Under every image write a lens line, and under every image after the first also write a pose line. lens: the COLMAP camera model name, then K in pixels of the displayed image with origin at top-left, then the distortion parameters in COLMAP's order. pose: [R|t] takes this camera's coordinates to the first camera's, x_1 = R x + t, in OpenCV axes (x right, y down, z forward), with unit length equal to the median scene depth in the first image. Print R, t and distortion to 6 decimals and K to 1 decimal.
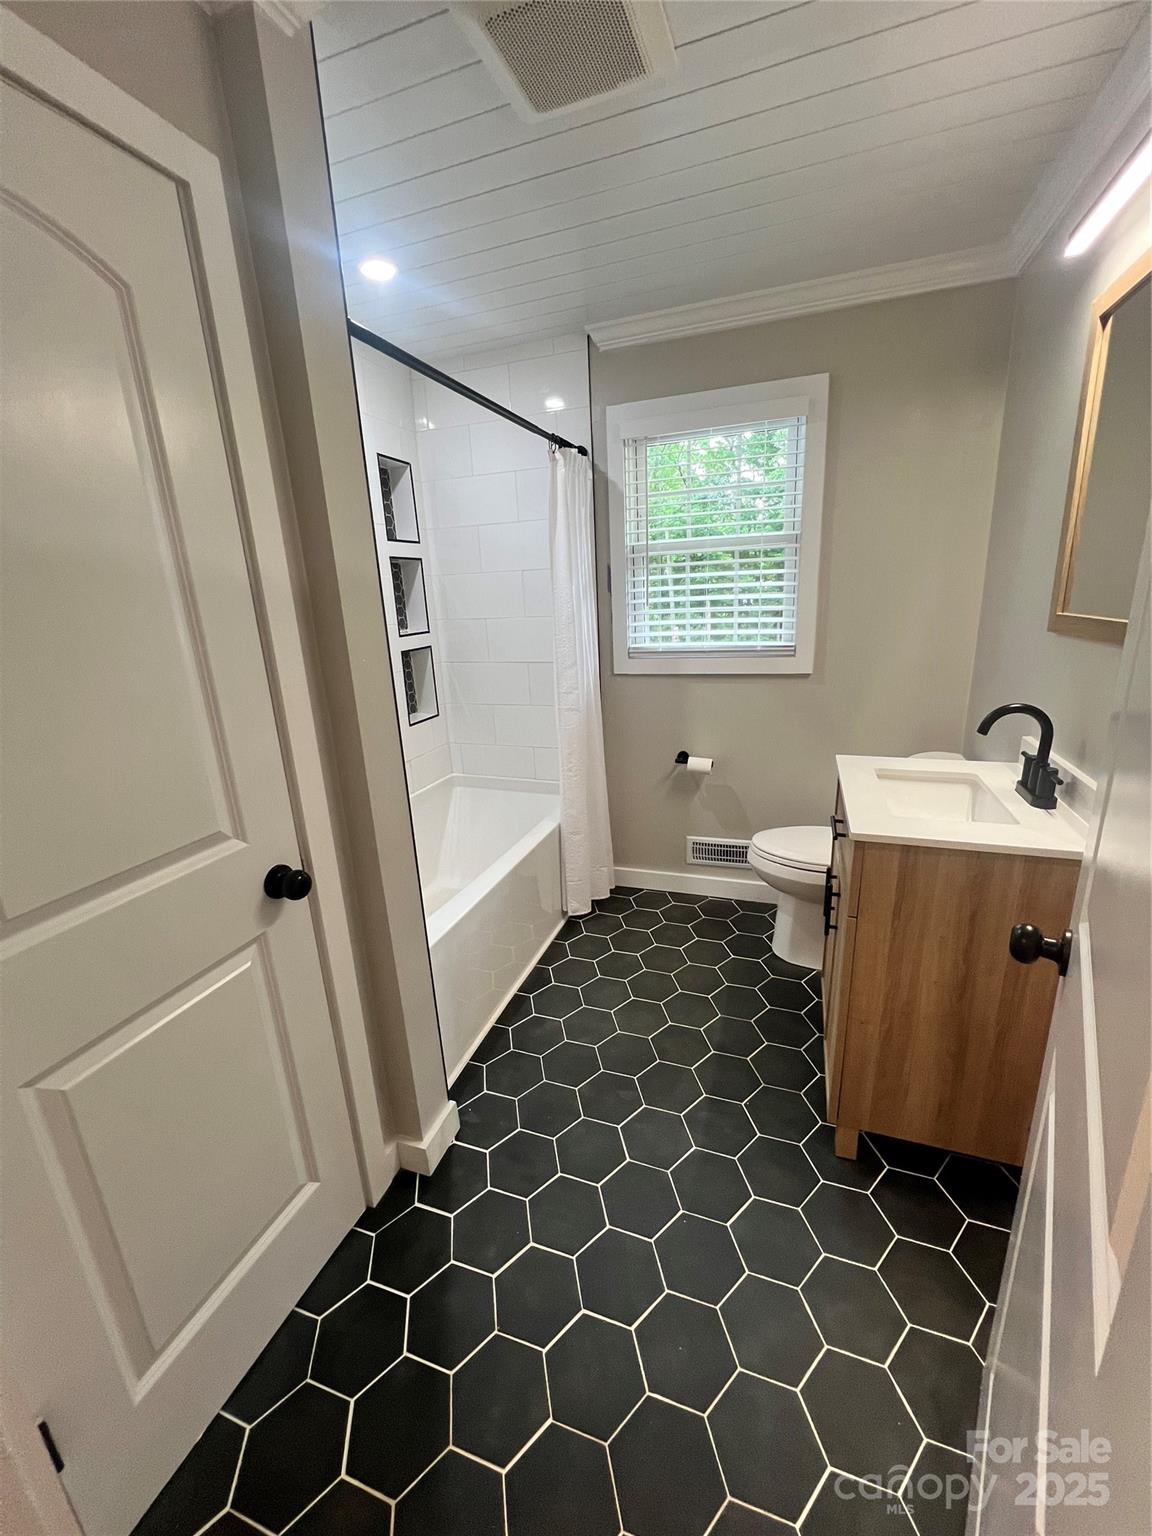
lens RADIAL K [[612.5, 0, 577.0], [0, 612.5, 762.9], [0, 0, 1]] dist [-0.000208, 0.000020]
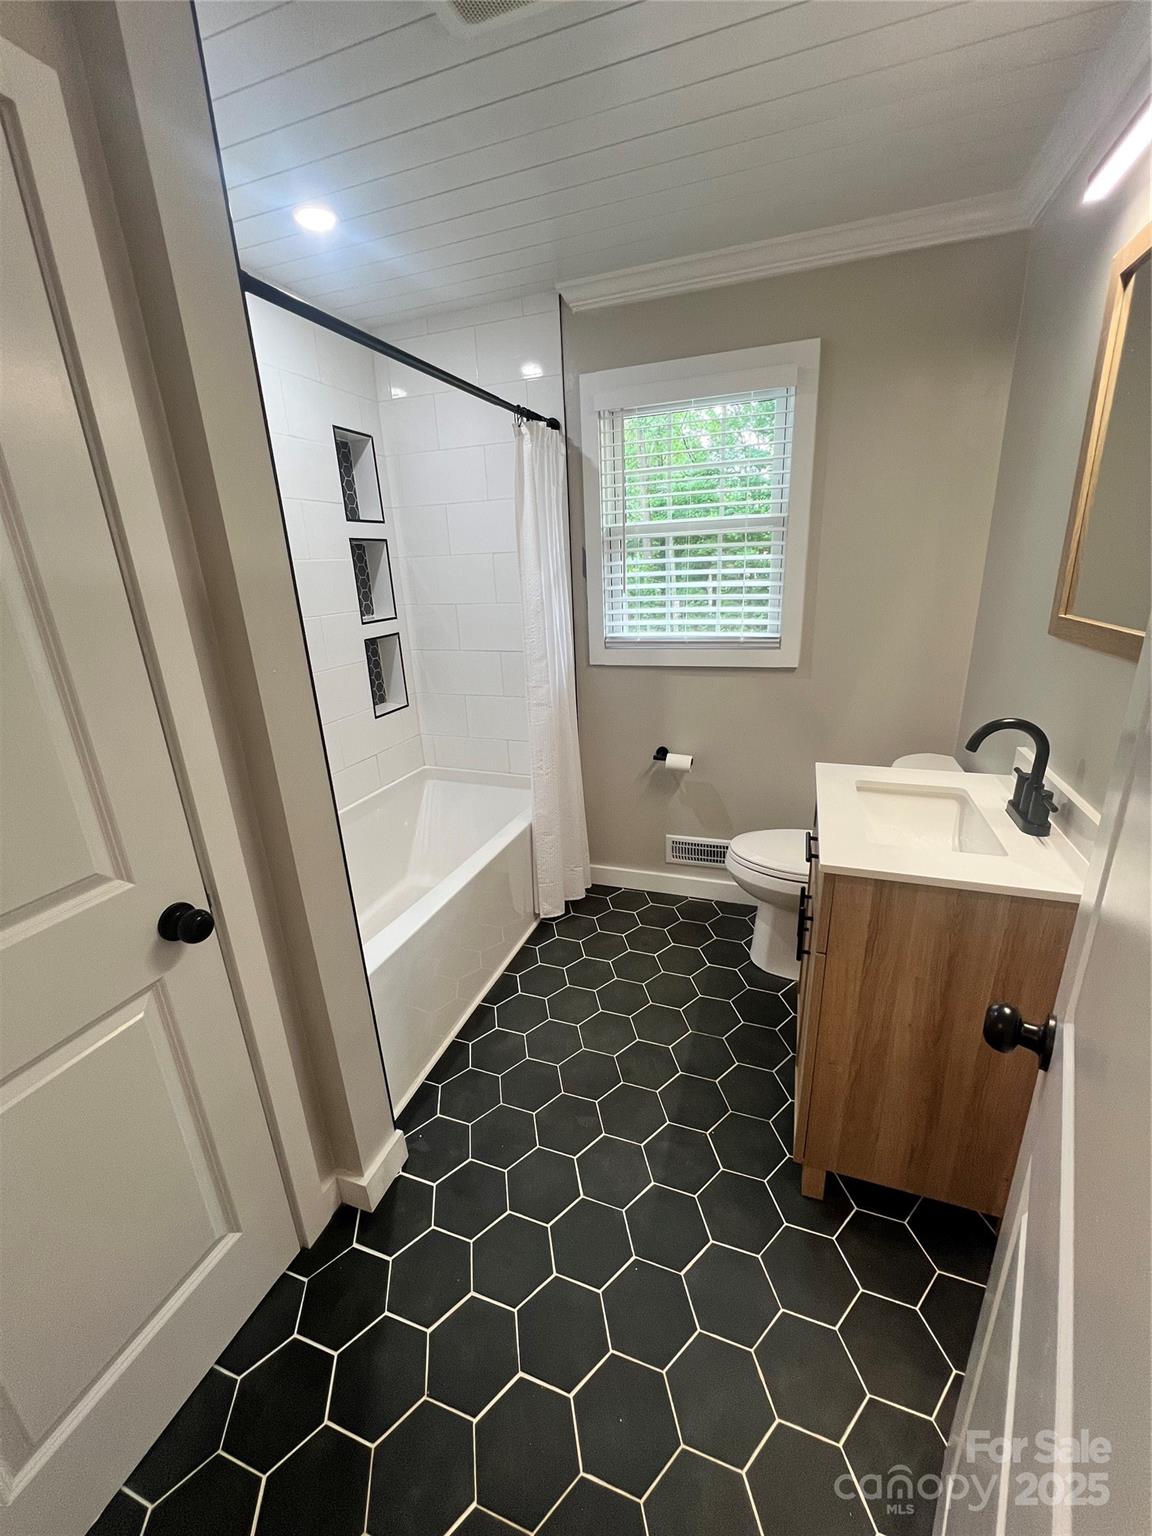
lens RADIAL K [[612.5, 0, 577.0], [0, 612.5, 762.9], [0, 0, 1]] dist [-0.000208, 0.000020]
pose [[0.999986, 0.004870, -0.002002, 0.070296], [-0.004779, 0.999058, 0.043140, -0.056521], [0.002210, -0.043129, 0.999067, 0.081009]]
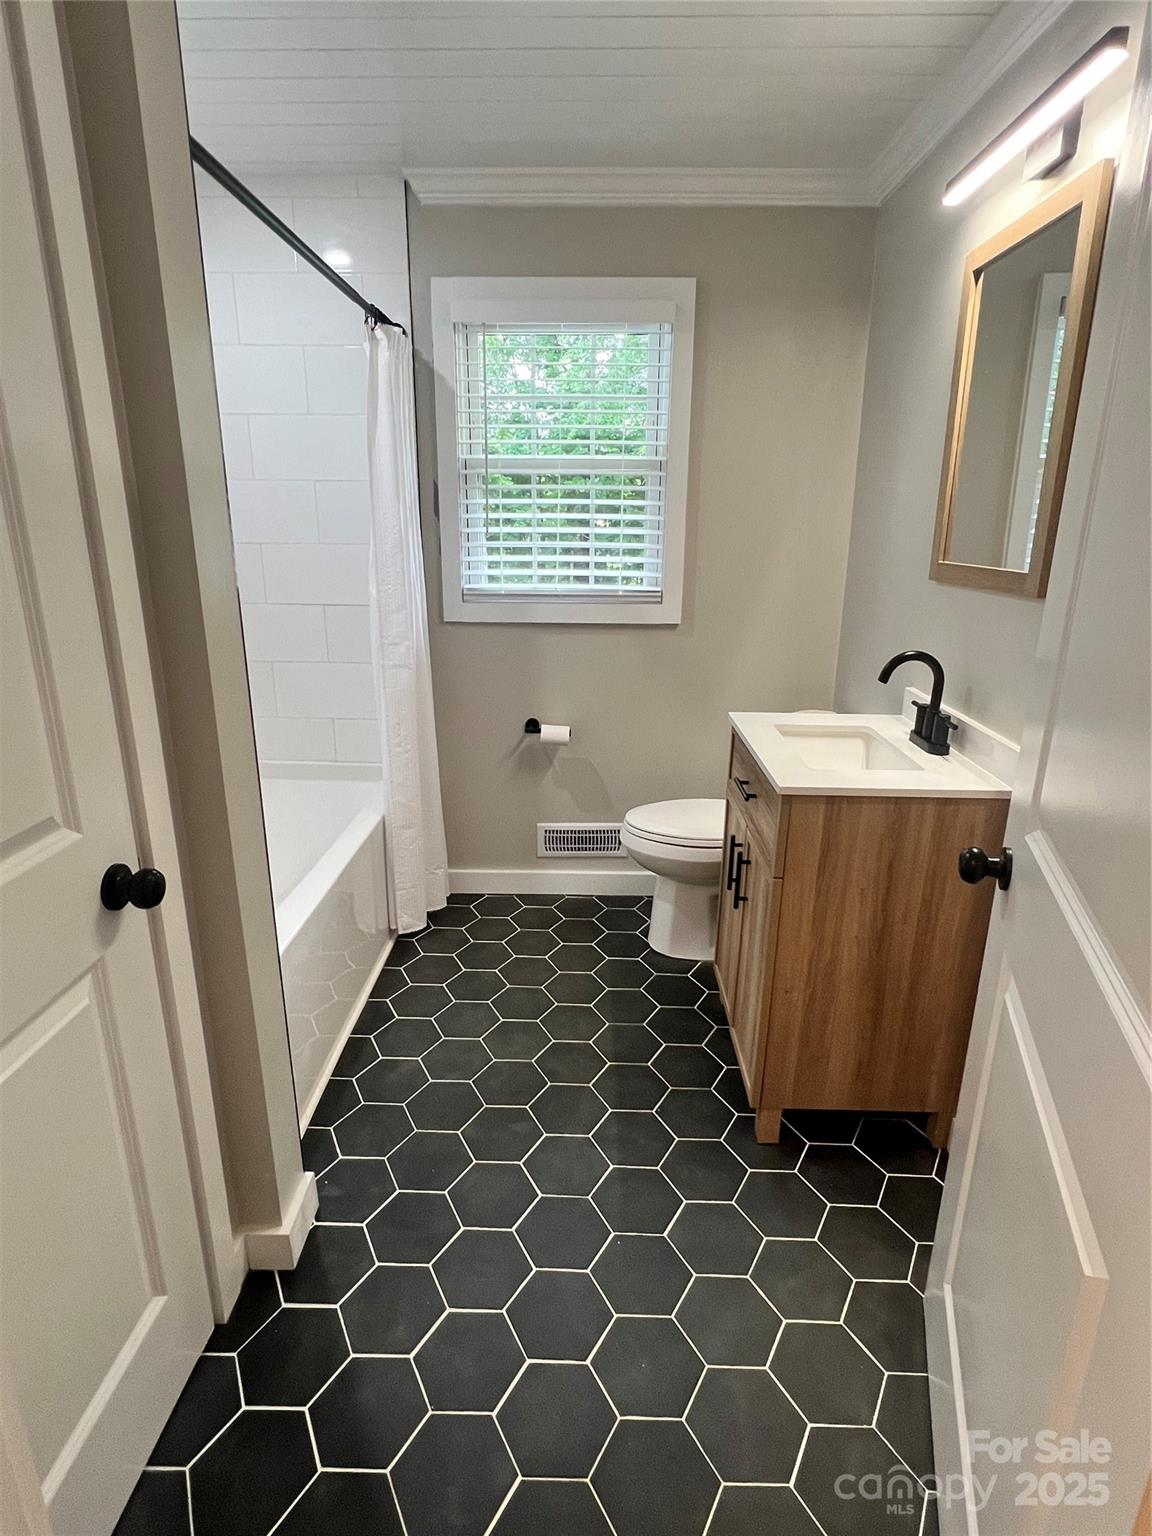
lens RADIAL K [[812.6, 0, 574.0], [0, 812.6, 760.8], [0, 0, 1]] dist [0.000012, -0.000684]
pose [[0.948095, -0.039272, 0.315553, -0.189893], [0.035268, 0.999209, 0.018391, 0.031569], [-0.316026, -0.006308, 0.948730, -0.064901]]
